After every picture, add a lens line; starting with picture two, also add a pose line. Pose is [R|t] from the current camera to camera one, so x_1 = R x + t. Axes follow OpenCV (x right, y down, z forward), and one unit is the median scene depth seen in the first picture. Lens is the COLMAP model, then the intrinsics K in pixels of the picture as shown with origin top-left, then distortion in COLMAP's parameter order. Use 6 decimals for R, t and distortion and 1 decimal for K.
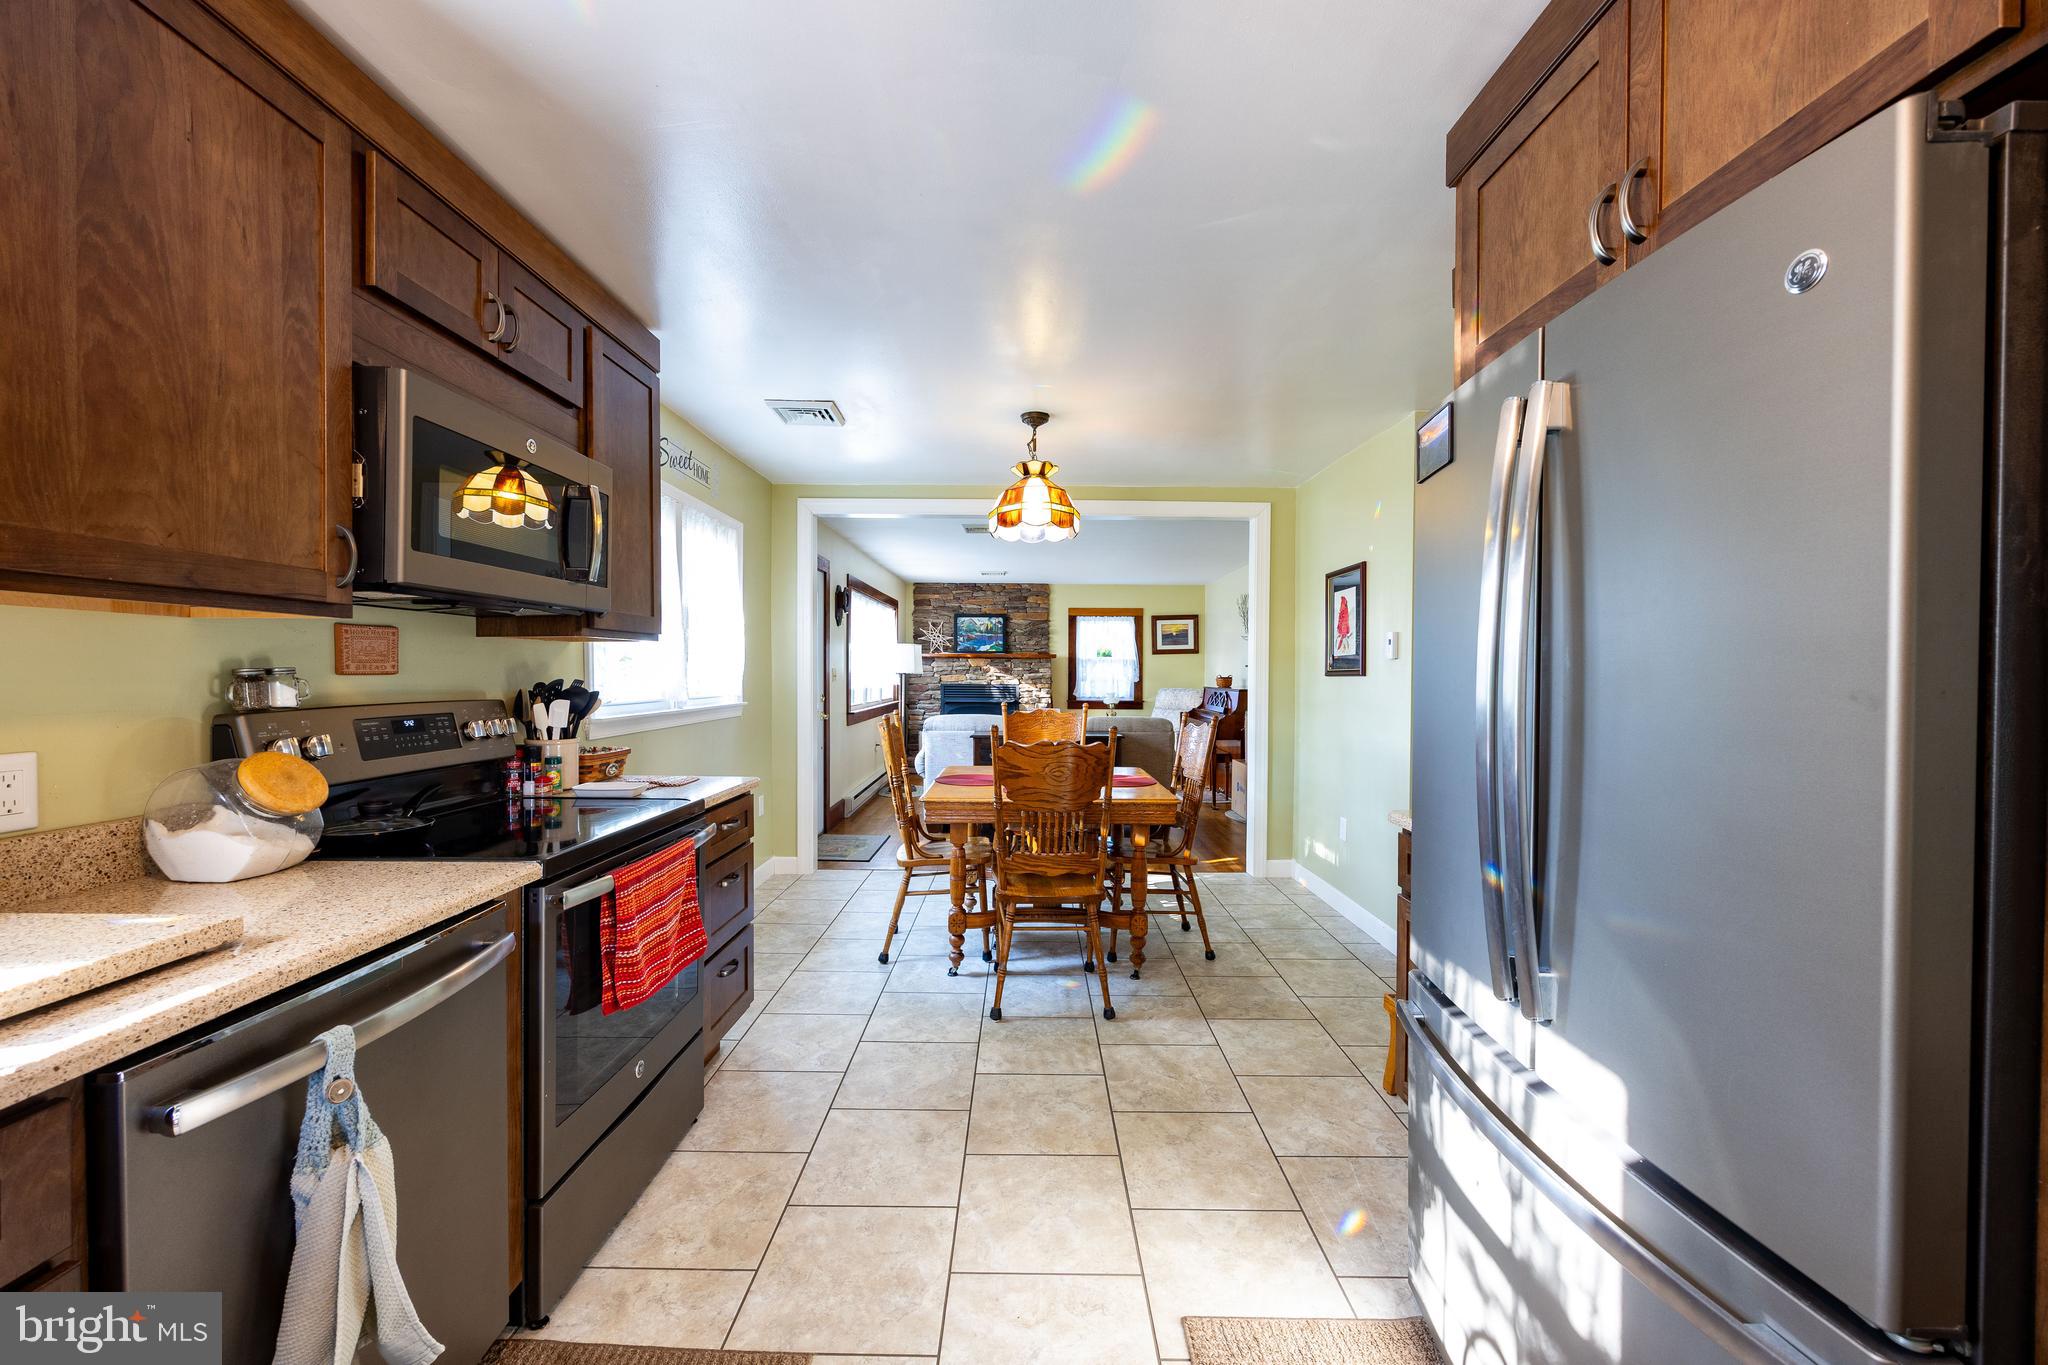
lens RADIAL K [[783.6, 0, 1023.3], [0, 783.6, 682.3], [0, 0, 1]] dist [-0.004275, 0.000330]
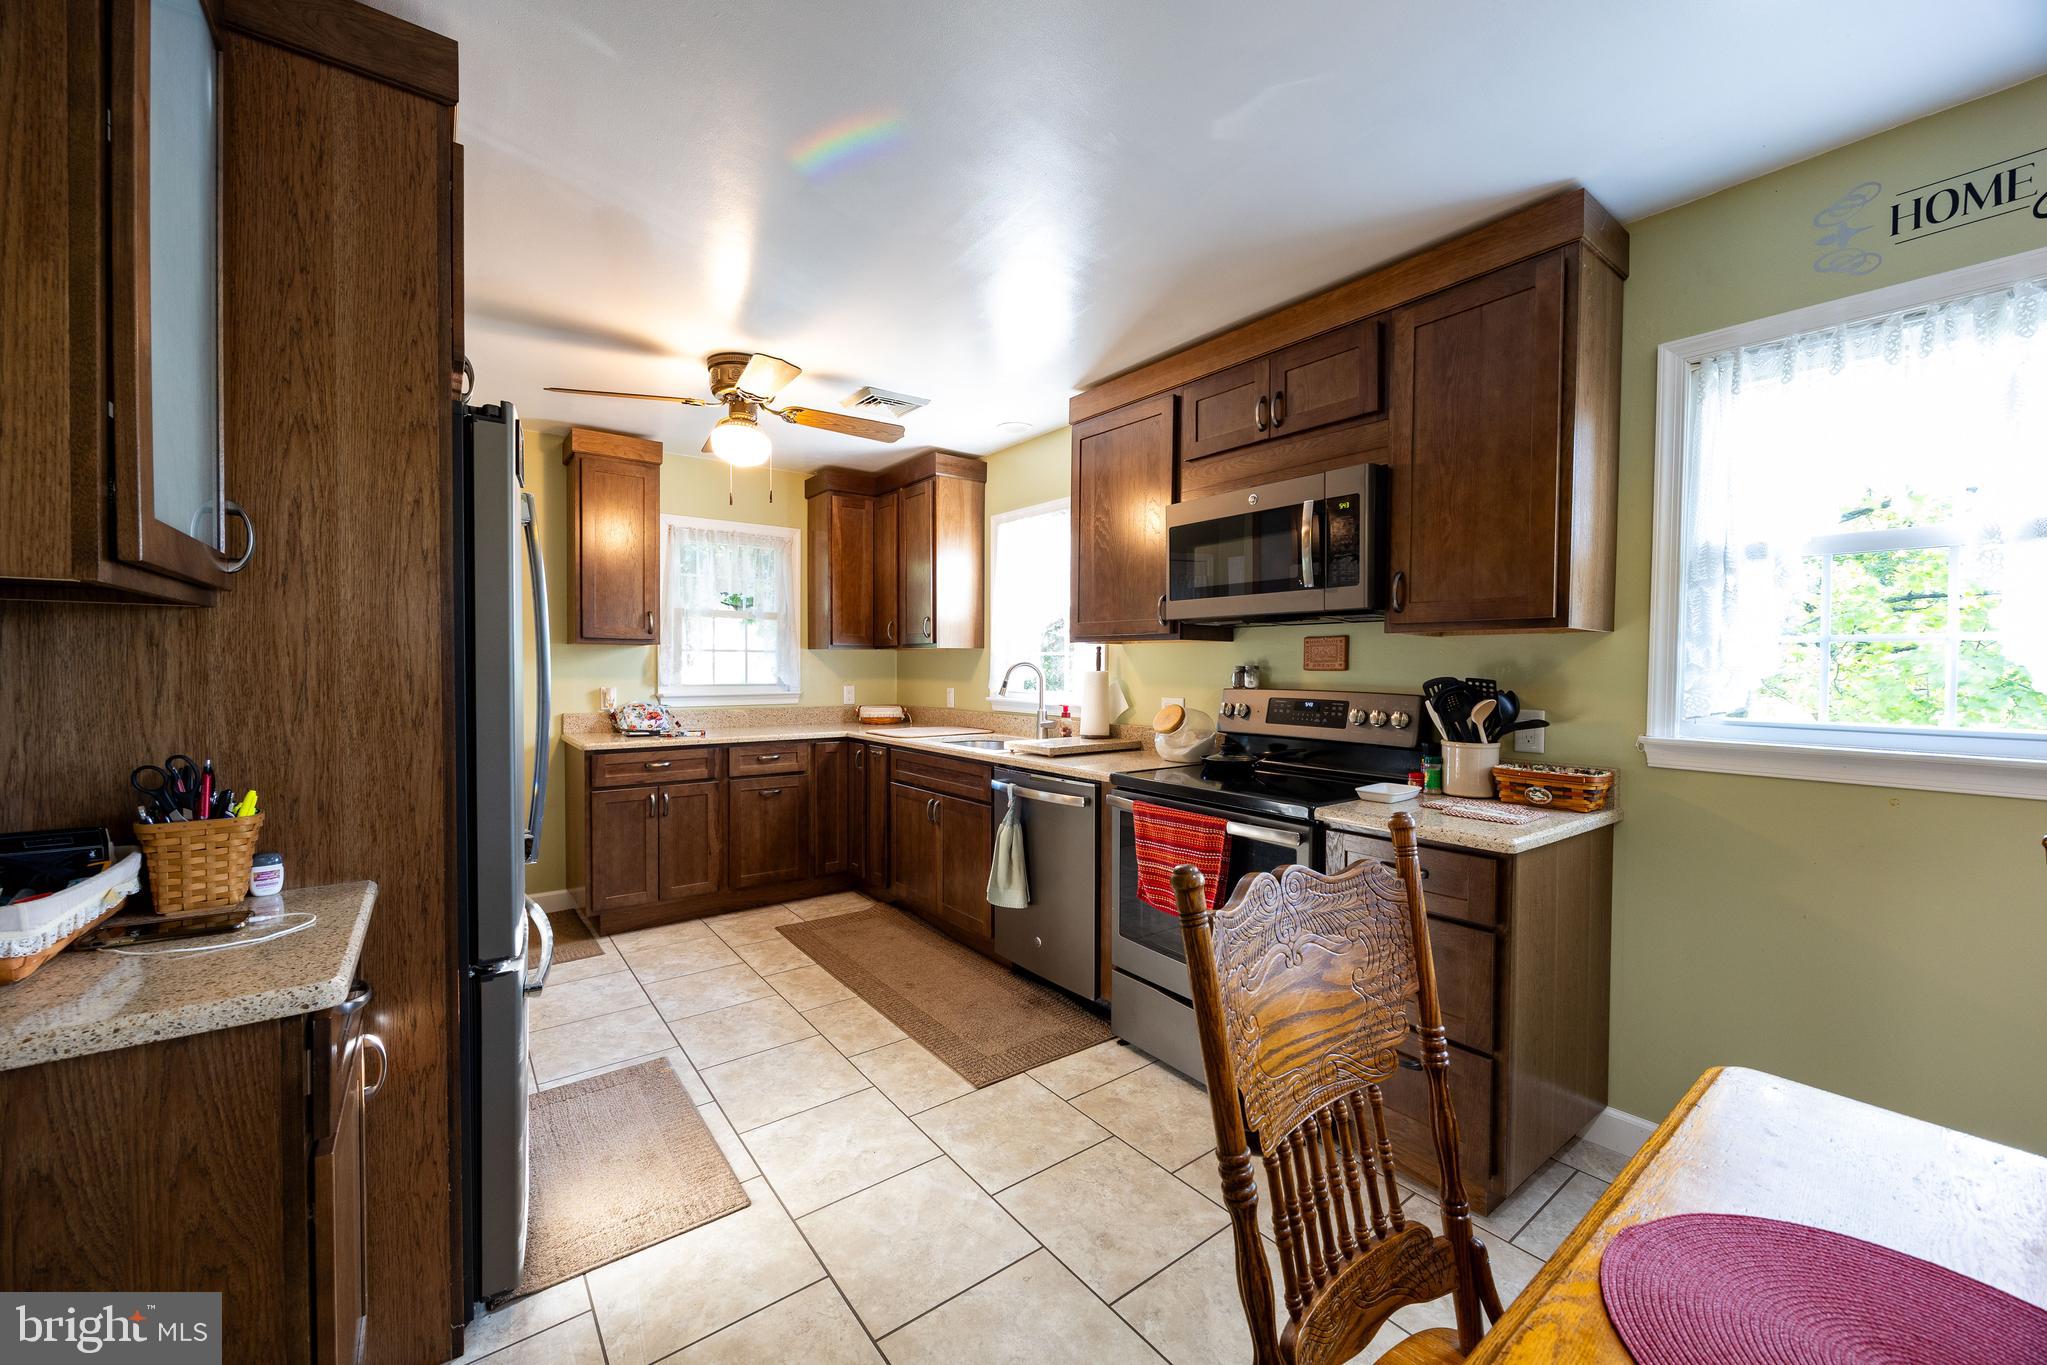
lens RADIAL K [[783.2, 0, 1021.7], [0, 783.2, 683.8], [0, 0, 1]] dist [-0.004275, 0.000330]
pose [[-0.791880, 0.005613, -0.610651, 0.456645], [-0.017202, 0.999356, 0.031493, -0.019276], [0.610434, 0.035443, -0.791274, 1.651111]]
